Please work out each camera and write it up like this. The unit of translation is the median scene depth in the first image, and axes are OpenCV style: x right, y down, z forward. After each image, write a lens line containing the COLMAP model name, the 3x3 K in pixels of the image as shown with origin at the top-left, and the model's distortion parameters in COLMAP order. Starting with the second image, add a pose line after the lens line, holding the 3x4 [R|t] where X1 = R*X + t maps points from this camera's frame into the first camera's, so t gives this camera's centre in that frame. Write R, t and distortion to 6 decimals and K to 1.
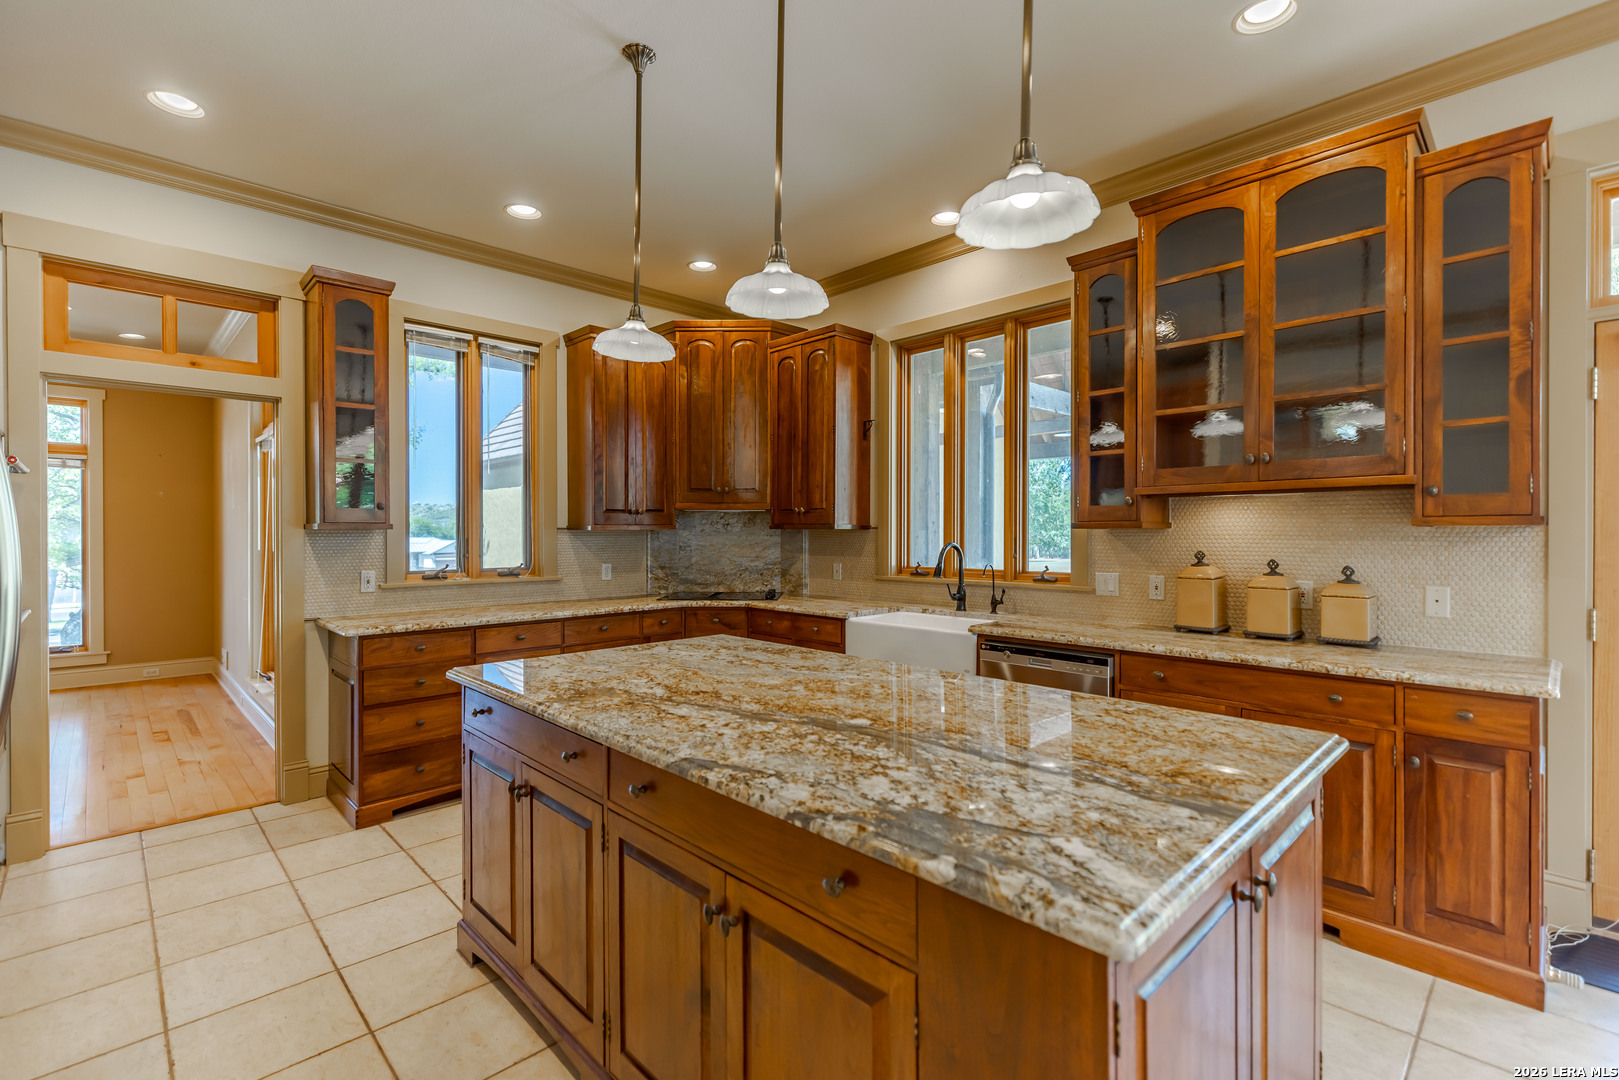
lens RADIAL K [[731.5, 0, 808.7], [0, 731.5, 539.0], [0, 0, 1]] dist [0.003085, 0.001087]
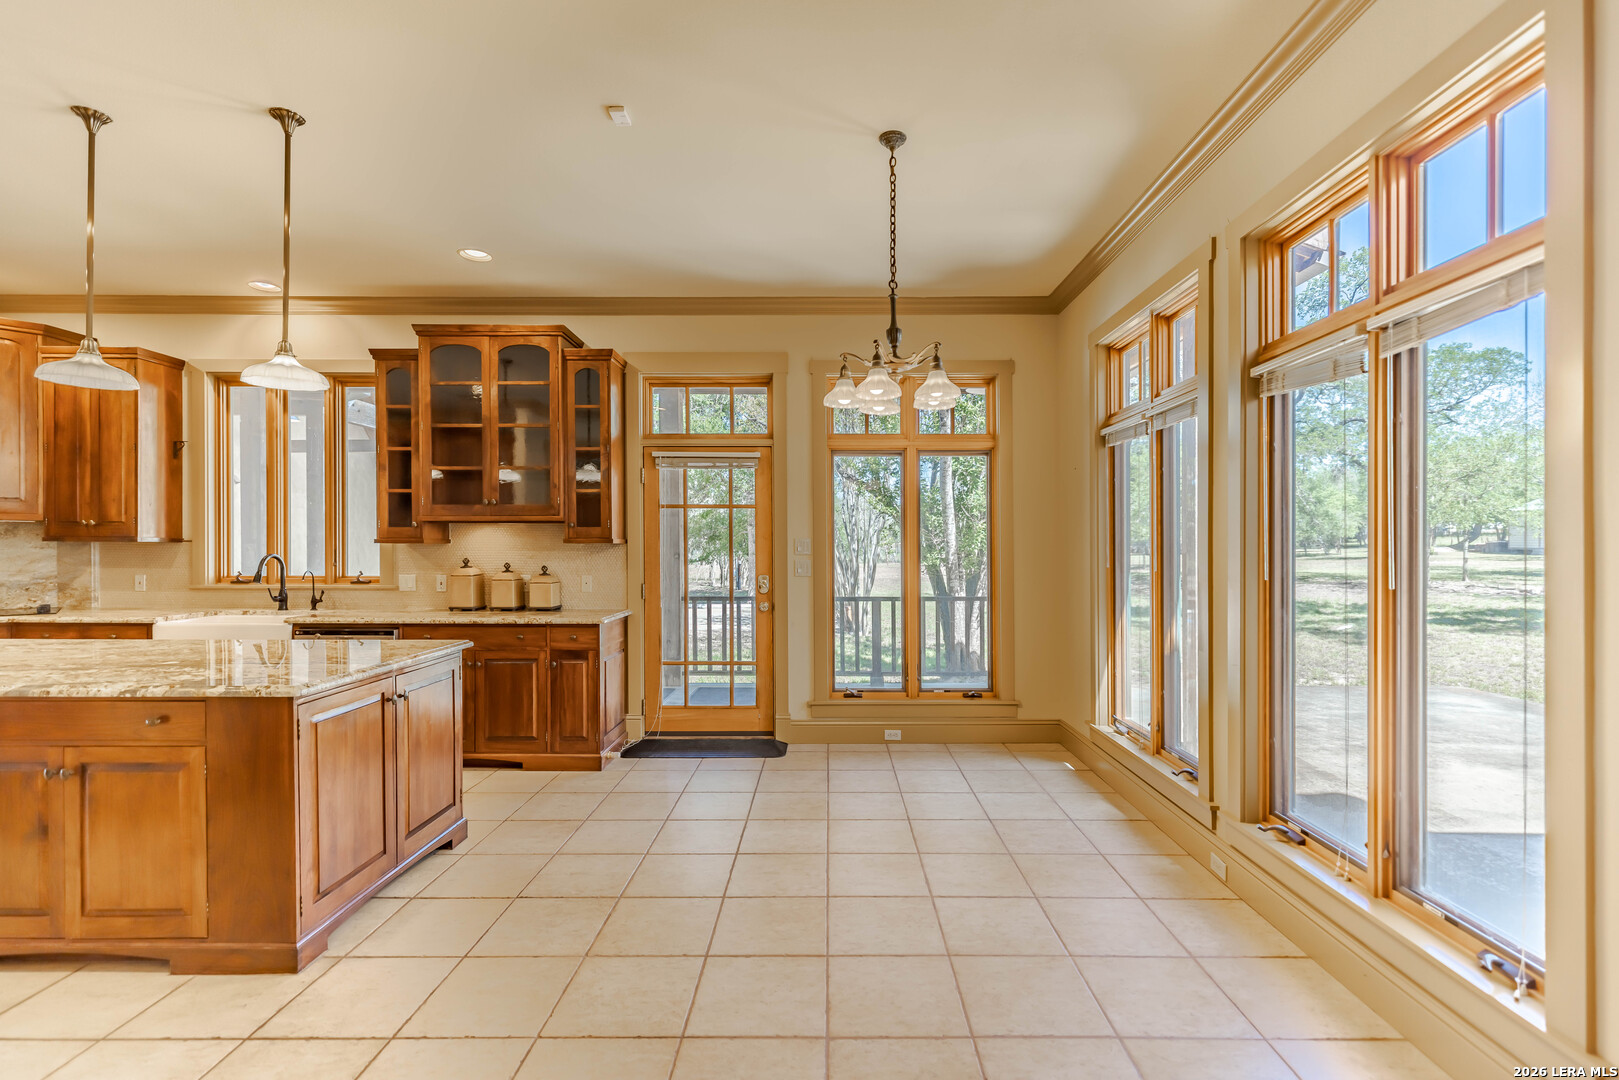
lens RADIAL K [[731.5, 0, 826.0], [0, 731.5, 554.4], [0, 0, 1]] dist [0.003085, 0.001087]
pose [[0.696957, -0.004709, 0.717097, -0.034474], [0.002804, 0.999989, 0.003841, 0.003654], [-0.717107, -0.000666, 0.696963, -0.488653]]
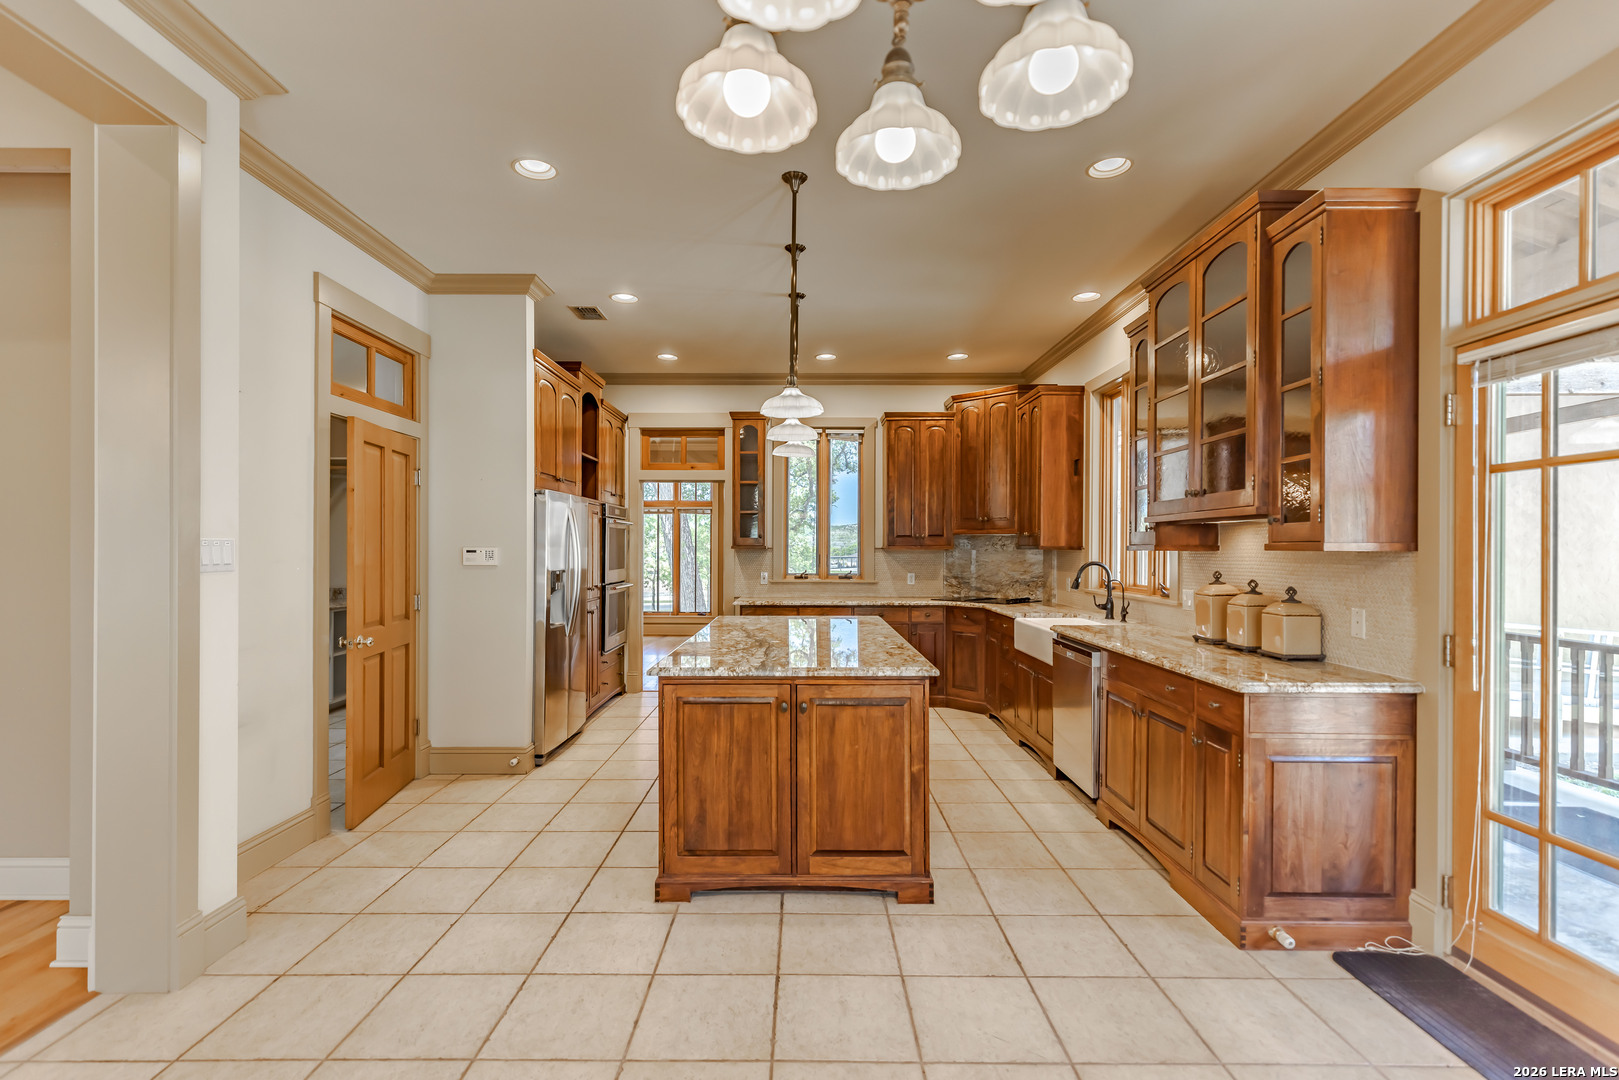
lens RADIAL K [[731.5, 0, 794.7], [0, 731.5, 549.2], [0, 0, 1]] dist [0.003085, 0.001087]
pose [[0.707481, 0.002442, -0.706728, 0.686684], [-0.007441, 0.999964, -0.003994, -0.006166], [0.706693, 0.008085, 0.707474, -0.200630]]
